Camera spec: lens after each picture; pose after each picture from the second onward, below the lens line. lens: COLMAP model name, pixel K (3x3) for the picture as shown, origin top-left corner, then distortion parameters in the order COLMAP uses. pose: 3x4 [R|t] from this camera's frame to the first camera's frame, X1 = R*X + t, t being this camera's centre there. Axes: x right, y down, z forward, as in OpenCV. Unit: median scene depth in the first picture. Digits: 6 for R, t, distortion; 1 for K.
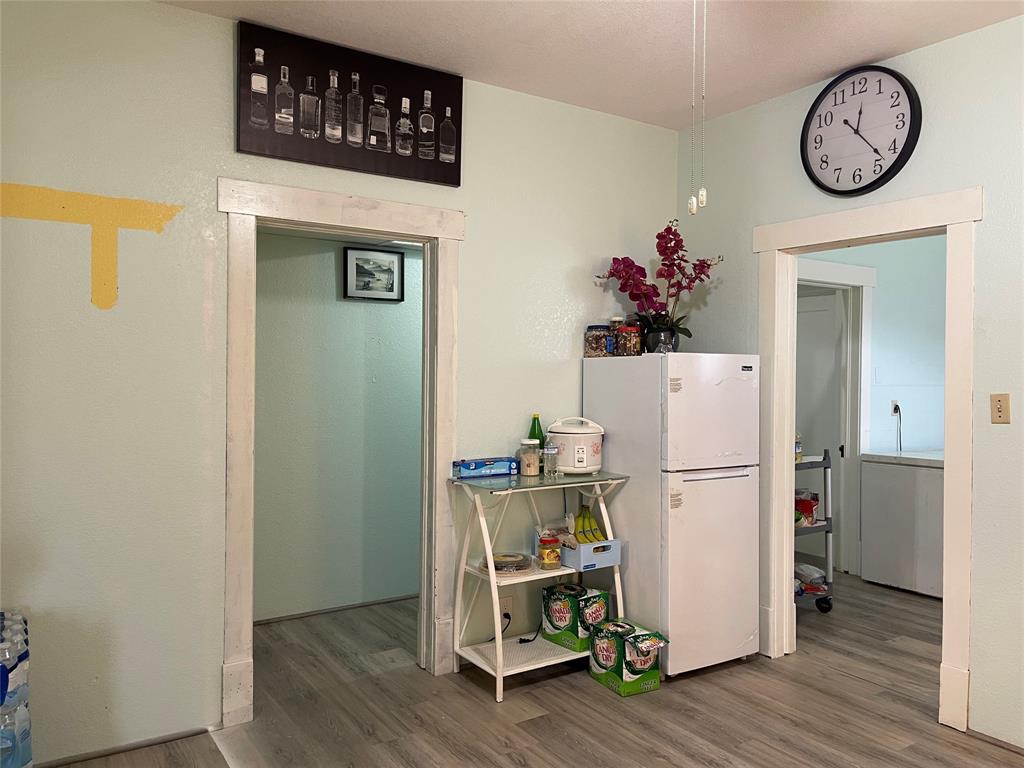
lens RADIAL K [[782.0, 0, 510.9], [0, 782.0, 380.8], [0, 0, 1]] dist [0.064015, -0.054912]
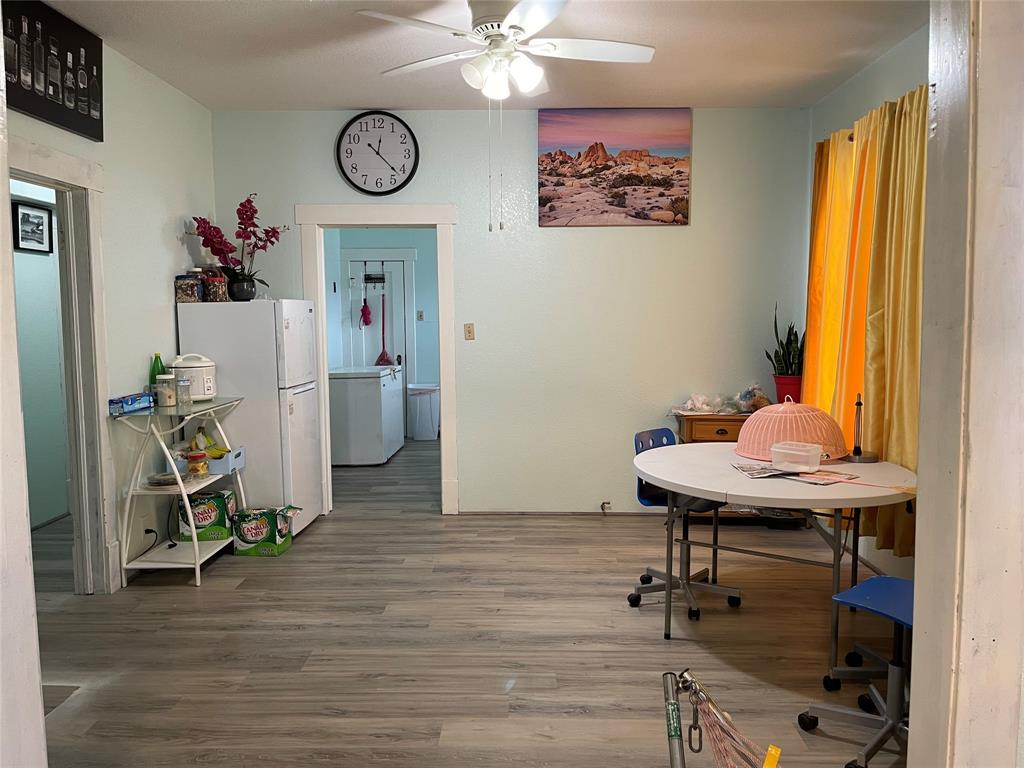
lens RADIAL K [[782.0, 0, 517.4], [0, 782.0, 383.5], [0, 0, 1]] dist [0.064015, -0.054912]
pose [[0.571051, -0.088935, 0.816083, -0.657876], [0.025257, 0.995547, 0.090819, -0.004904], [-0.820526, -0.031250, 0.570754, -0.091496]]
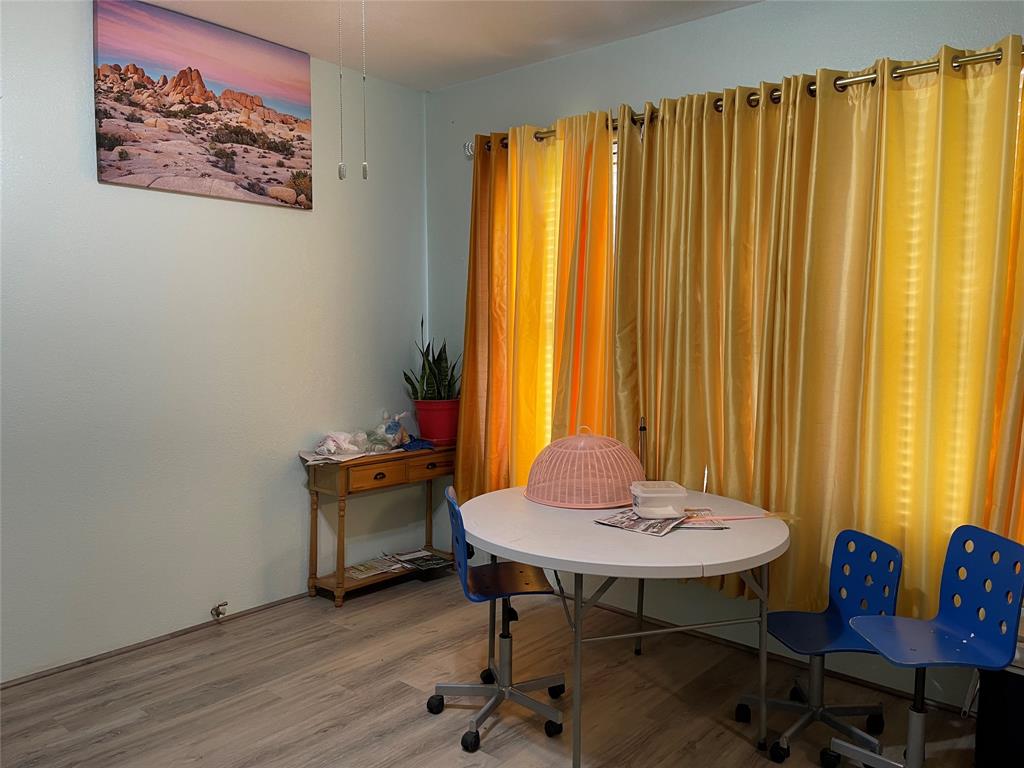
lens RADIAL K [[782.0, 0, 515.0], [0, 782.0, 383.4], [0, 0, 1]] dist [0.064015, -0.054912]
pose [[-0.274693, -0.088852, 0.957418, -0.421189], [0.008812, 0.995447, 0.094909, -0.017629], [-0.961492, 0.034508, -0.272659, 0.521413]]
